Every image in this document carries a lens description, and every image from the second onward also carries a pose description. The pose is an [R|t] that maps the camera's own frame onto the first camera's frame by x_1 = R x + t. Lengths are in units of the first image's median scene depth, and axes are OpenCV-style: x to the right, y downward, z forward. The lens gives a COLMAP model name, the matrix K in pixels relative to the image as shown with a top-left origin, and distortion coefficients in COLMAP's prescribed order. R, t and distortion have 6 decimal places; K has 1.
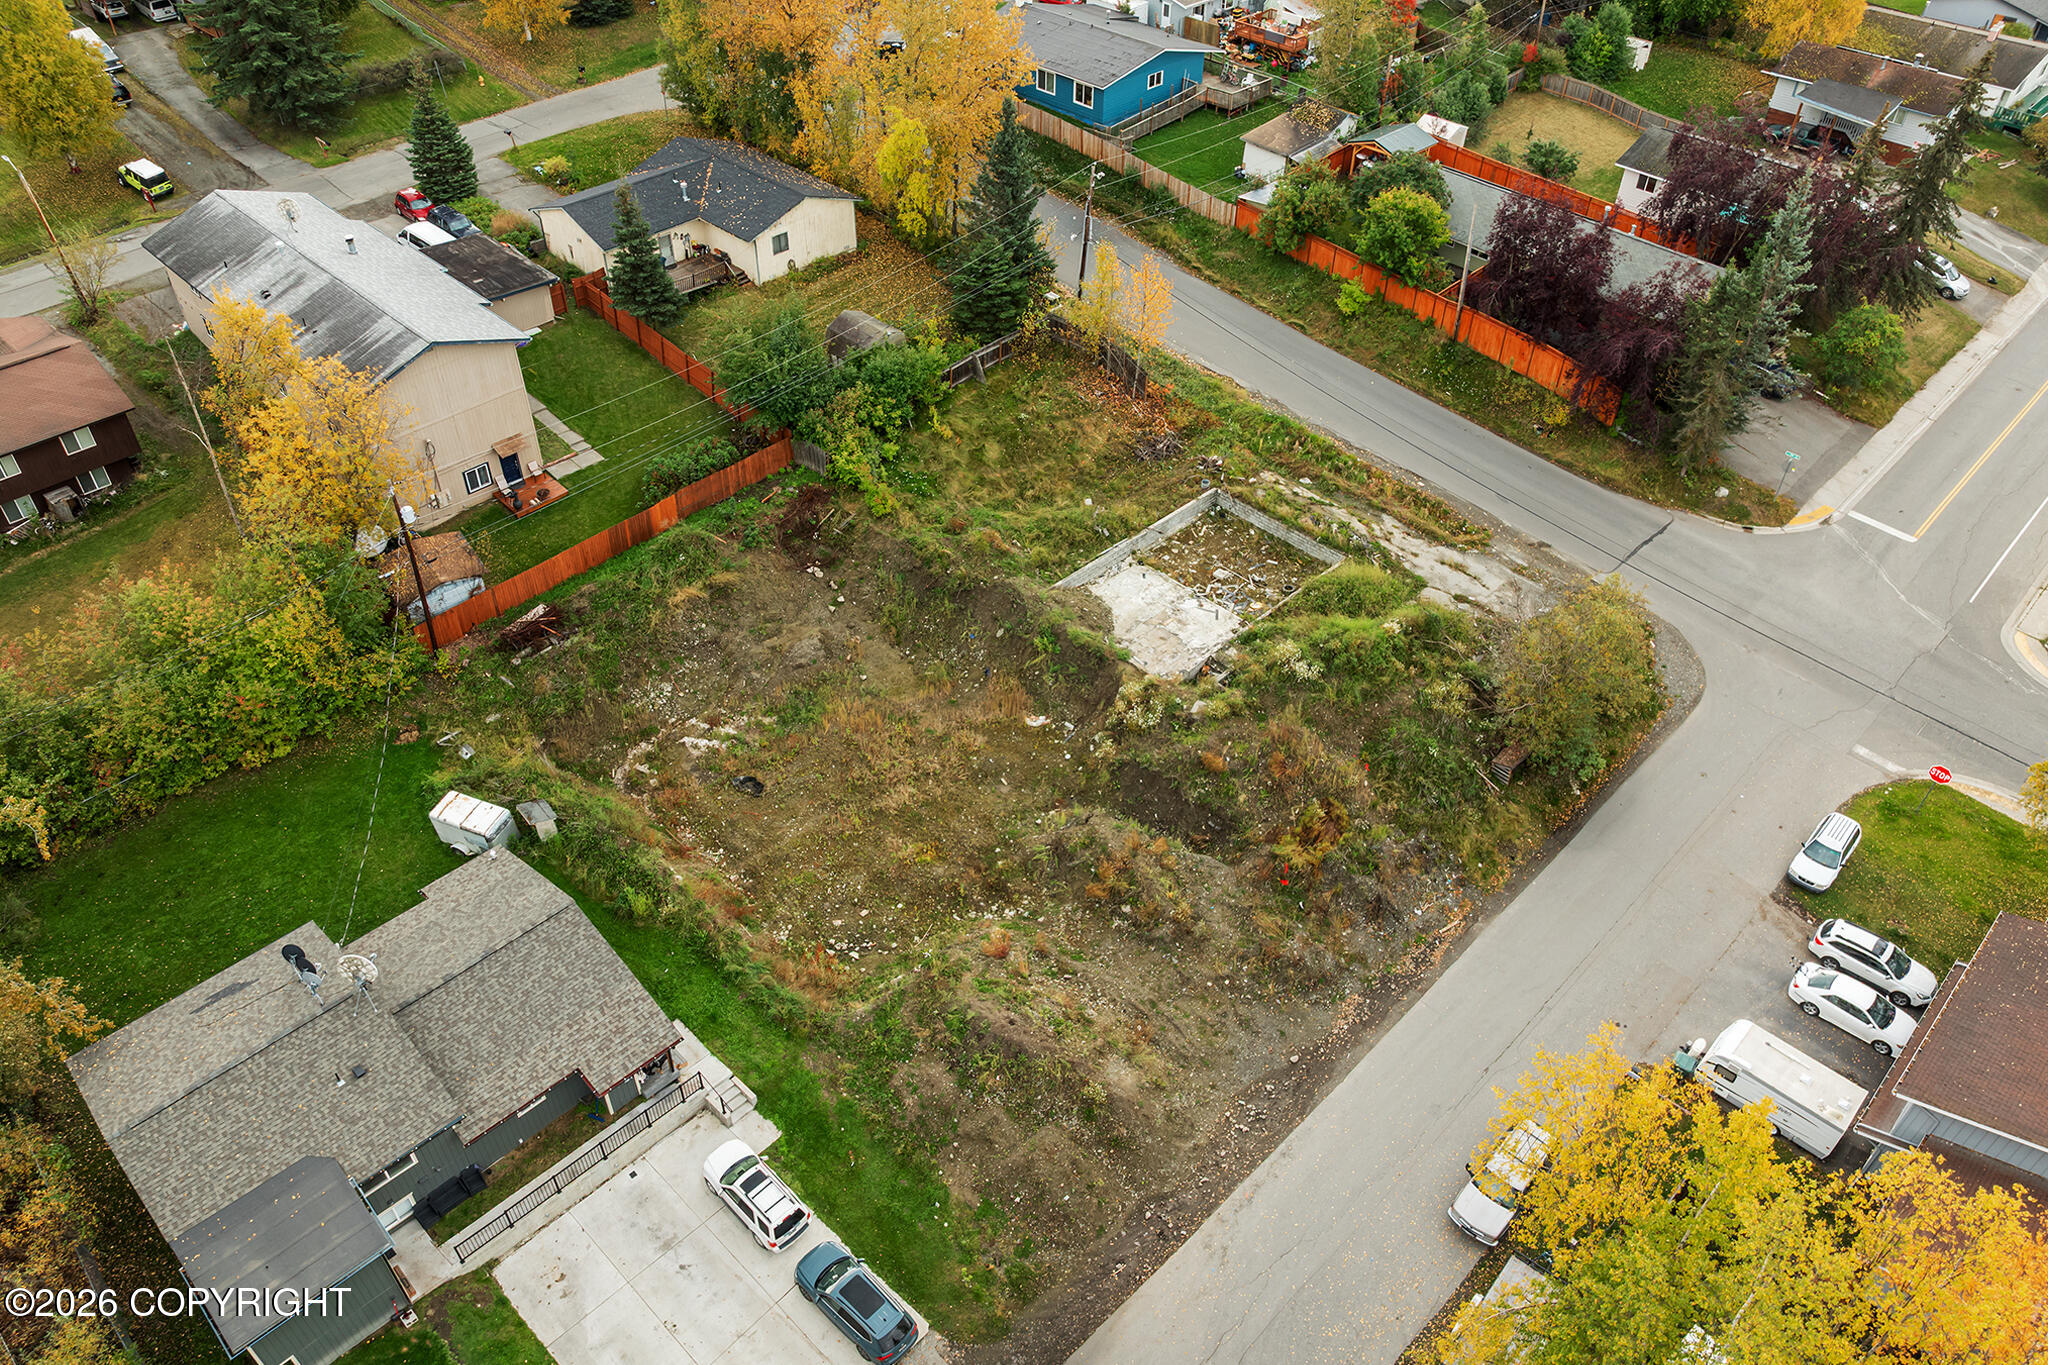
lens RADIAL K [[1466.4, 0, 1025.3], [0, 1466.4, 691.6], [0, 0, 1]] dist [-0.034473, -0.010187]
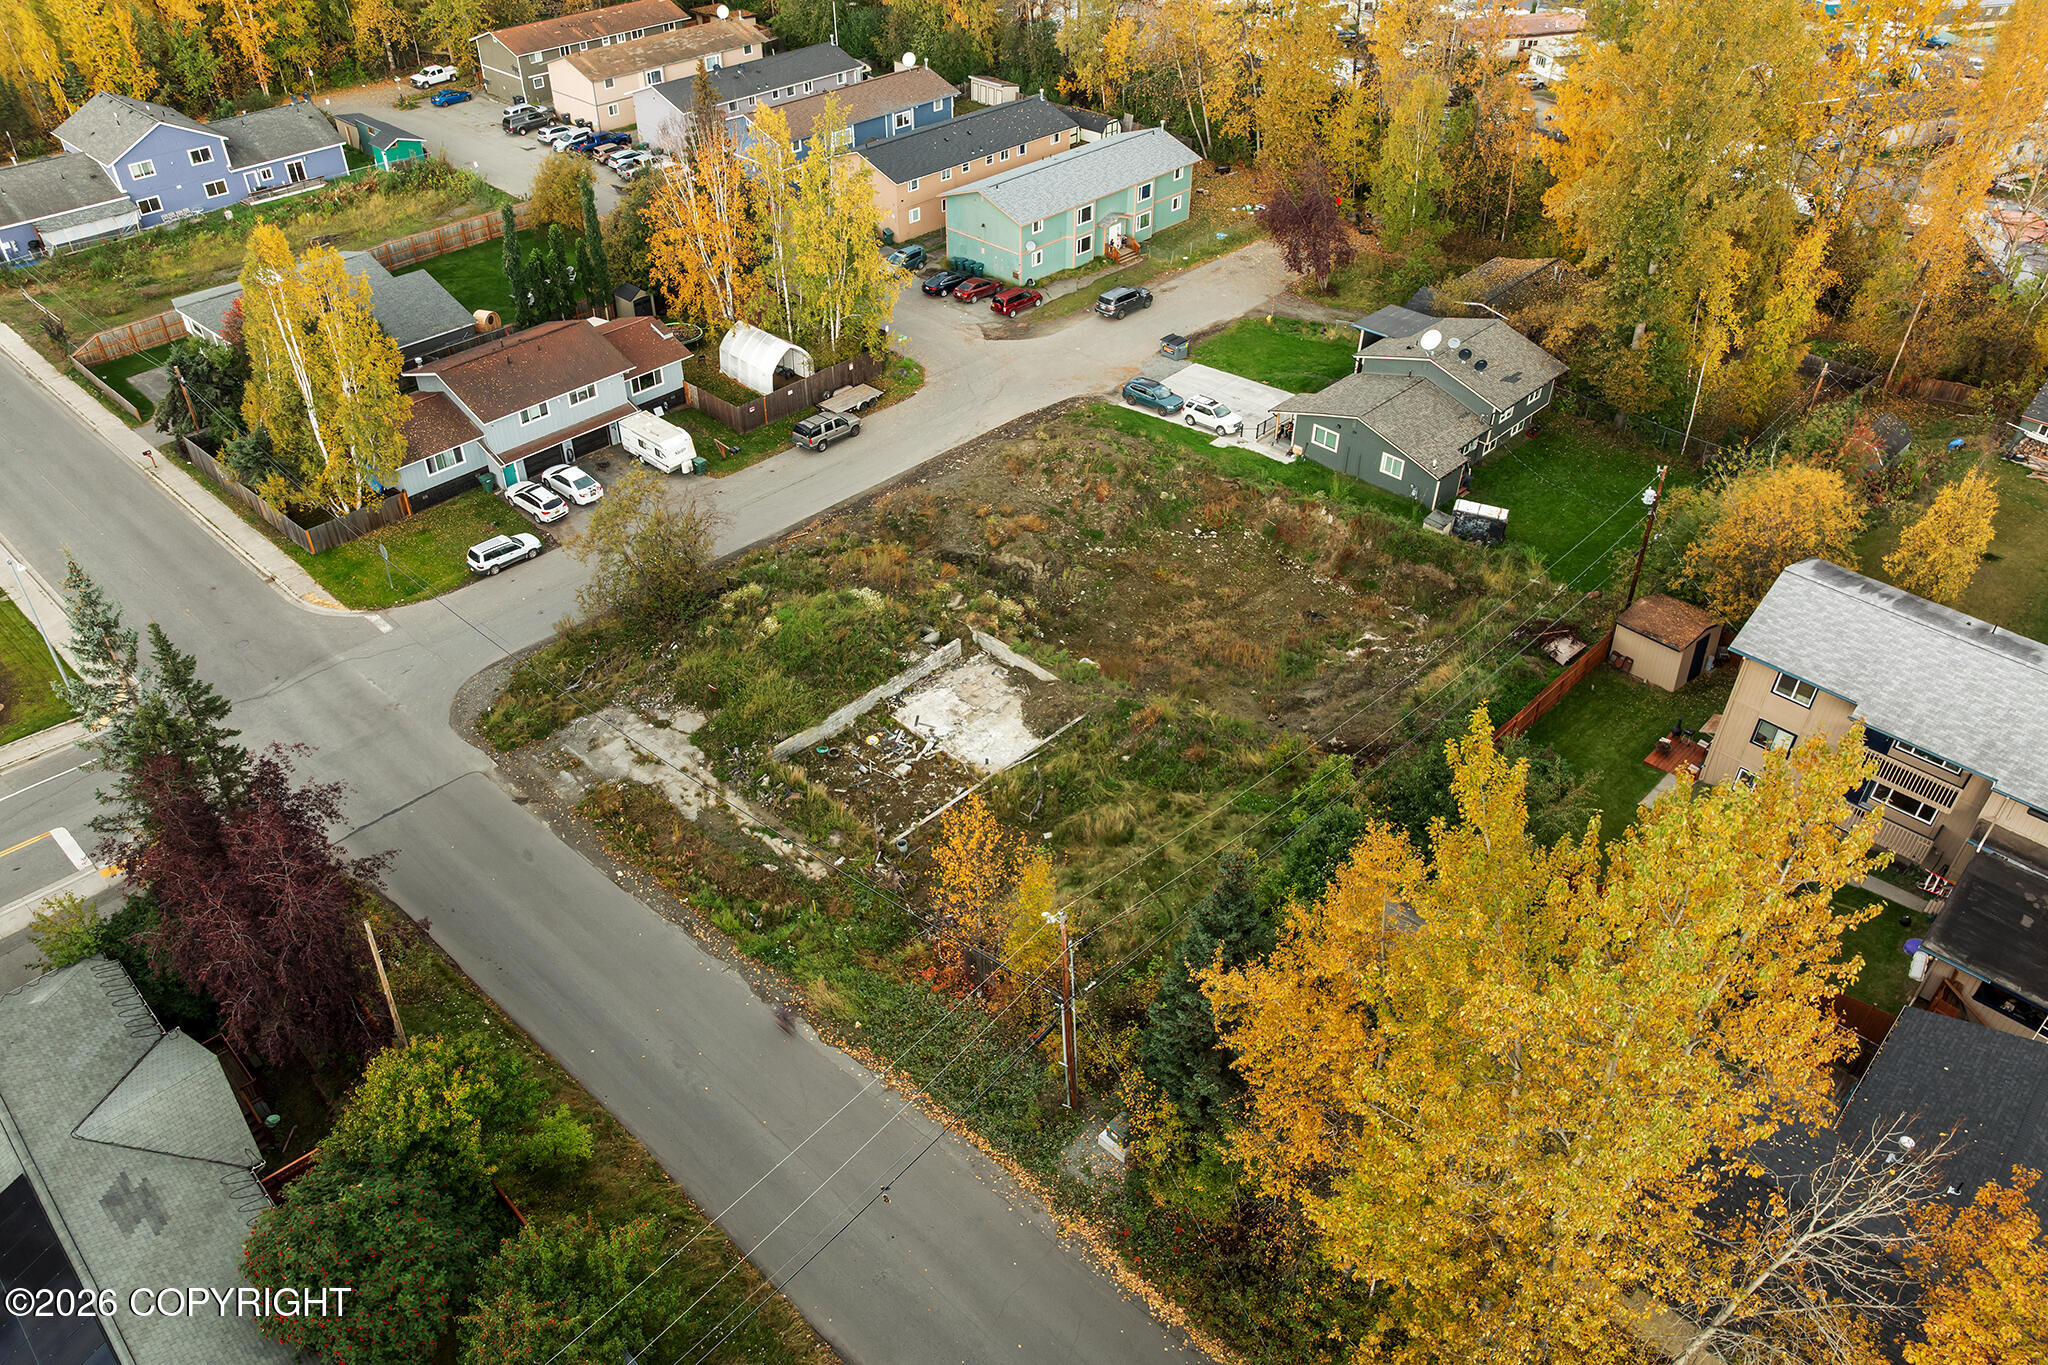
lens RADIAL K [[1466.4, 0, 1025.3], [0, 1466.4, 691.6], [0, 0, 1]] dist [-0.034473, -0.010187]
pose [[-0.999512, -0.003043, -0.031074, 0.086434], [-0.031104, 0.183700, 0.982490, -1.010897], [0.002719, 0.982978, -0.183706, 1.138590]]
